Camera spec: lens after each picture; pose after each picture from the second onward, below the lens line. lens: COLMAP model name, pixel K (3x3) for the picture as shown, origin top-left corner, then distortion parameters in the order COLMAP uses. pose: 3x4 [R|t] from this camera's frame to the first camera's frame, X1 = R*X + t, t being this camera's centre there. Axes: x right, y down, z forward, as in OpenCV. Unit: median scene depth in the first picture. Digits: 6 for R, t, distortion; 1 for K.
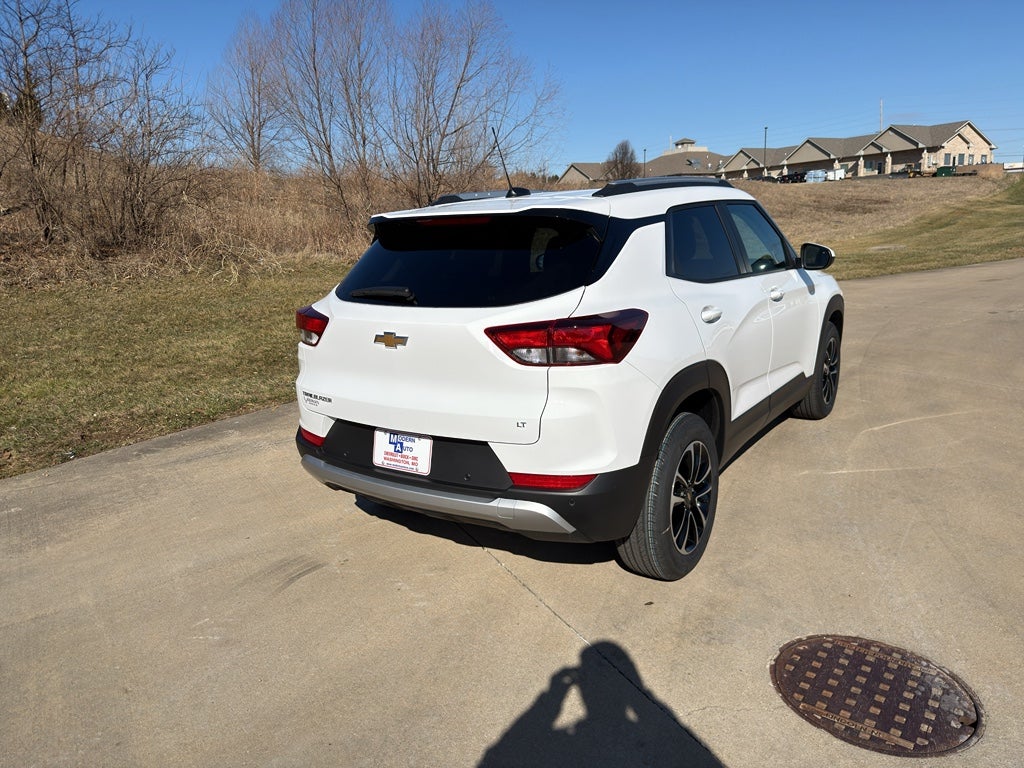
lens RADIAL K [[727.3, 0, 516.3], [0, 727.3, 382.7], [0, 0, 1]] dist [0.045528, -0.054358]
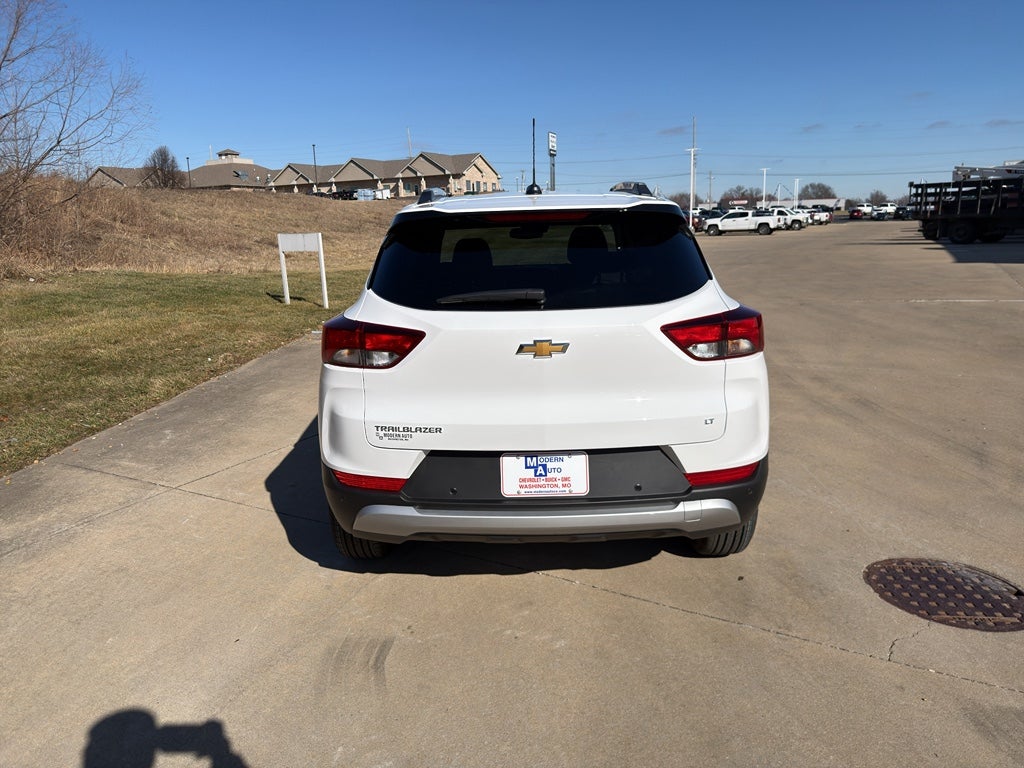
lens RADIAL K [[727.3, 0, 516.3], [0, 727.3, 382.7], [0, 0, 1]] dist [0.045528, -0.054358]
pose [[0.833040, -0.099325, 0.544223, -0.483356], [0.109785, 0.993866, 0.013341, -0.023437], [-0.542210, 0.048634, 0.838835, 0.202368]]
